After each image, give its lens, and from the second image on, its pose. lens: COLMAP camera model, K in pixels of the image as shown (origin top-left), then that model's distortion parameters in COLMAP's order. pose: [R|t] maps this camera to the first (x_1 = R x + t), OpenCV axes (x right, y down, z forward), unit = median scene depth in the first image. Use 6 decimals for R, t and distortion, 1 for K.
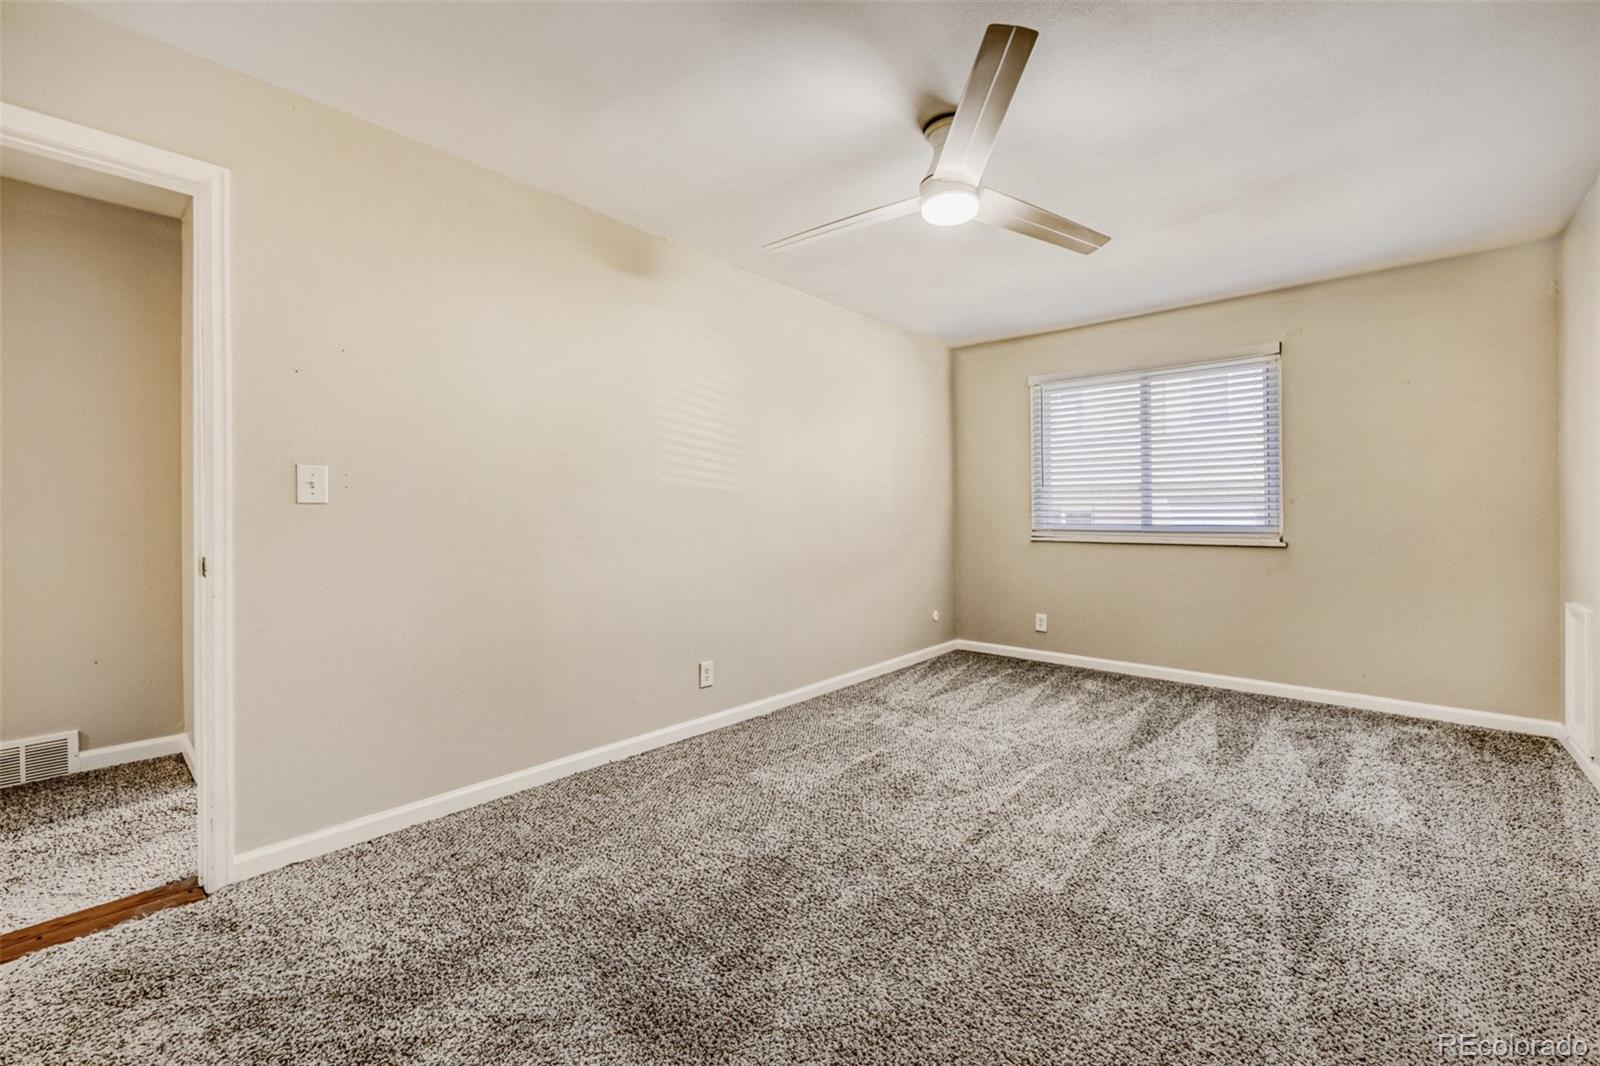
lens RADIAL K [[647.6, 0, 799.4], [0, 647.6, 531.8], [0, 0, 1]] dist [0.003602, -0.001087]
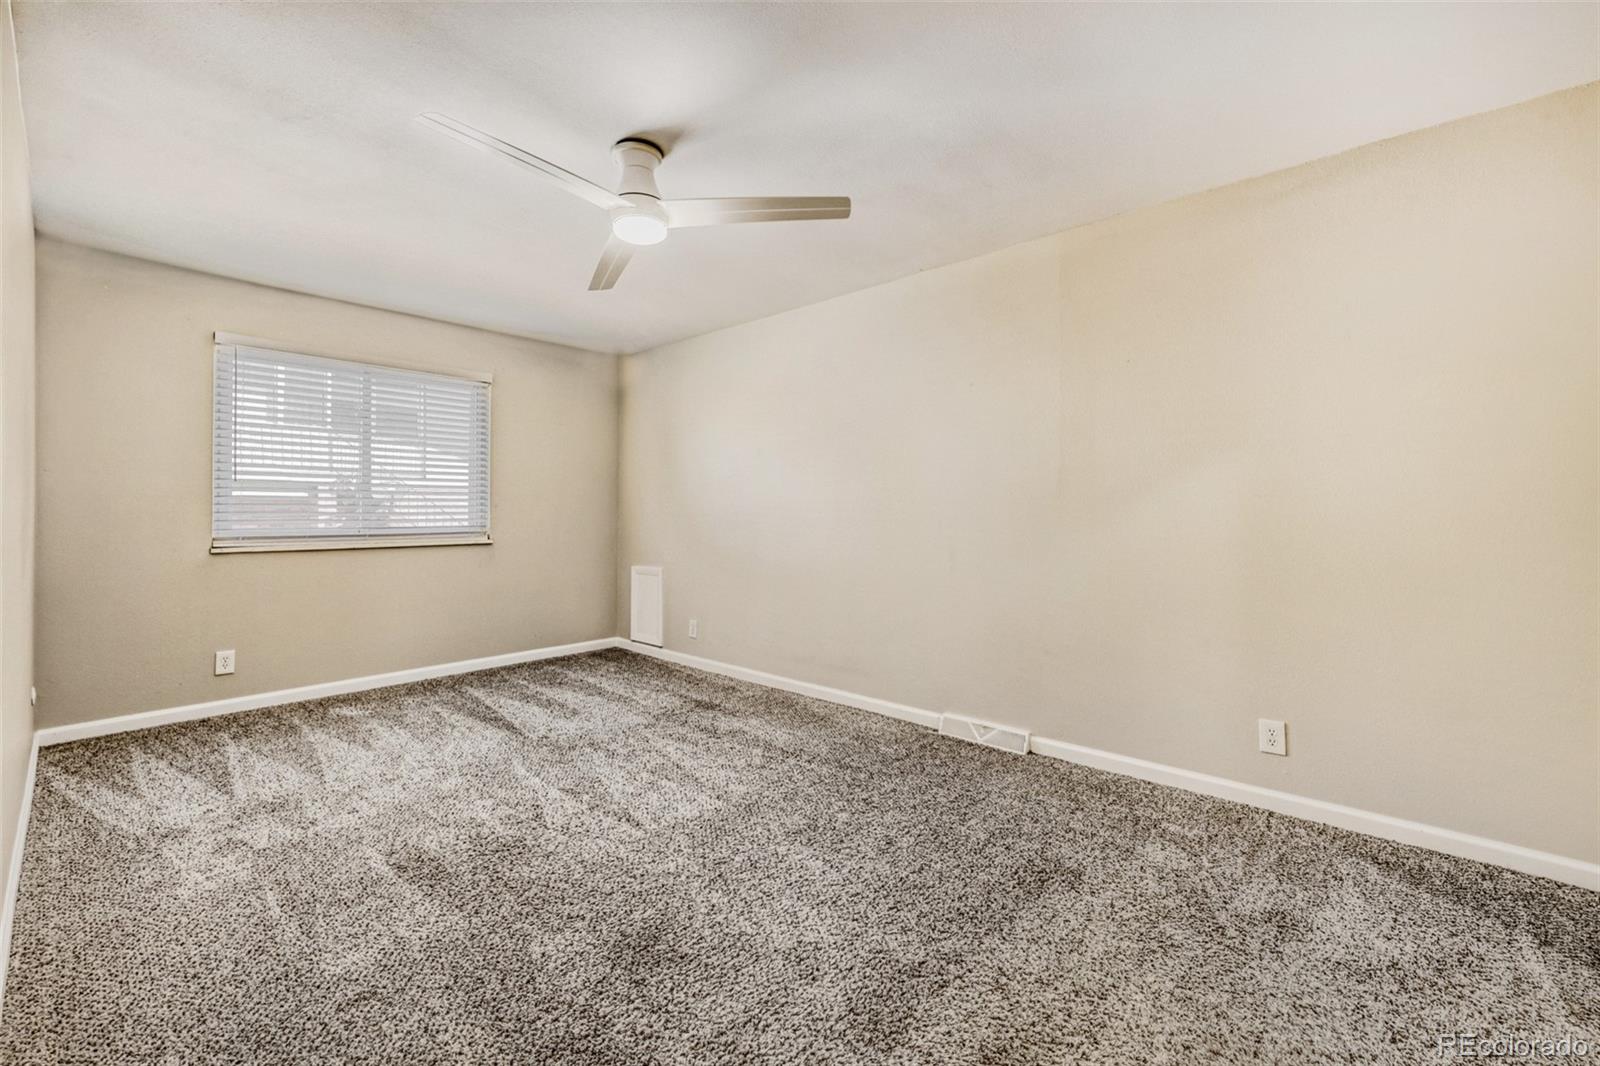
lens RADIAL K [[647.6, 0, 800.3], [0, 647.6, 520.5], [0, 0, 1]] dist [0.003602, -0.001087]
pose [[0.012966, -0.008685, 0.999878, -0.532002], [0.026954, 0.999602, 0.008333, -0.016598], [-0.999553, 0.026843, 0.013195, 0.473823]]
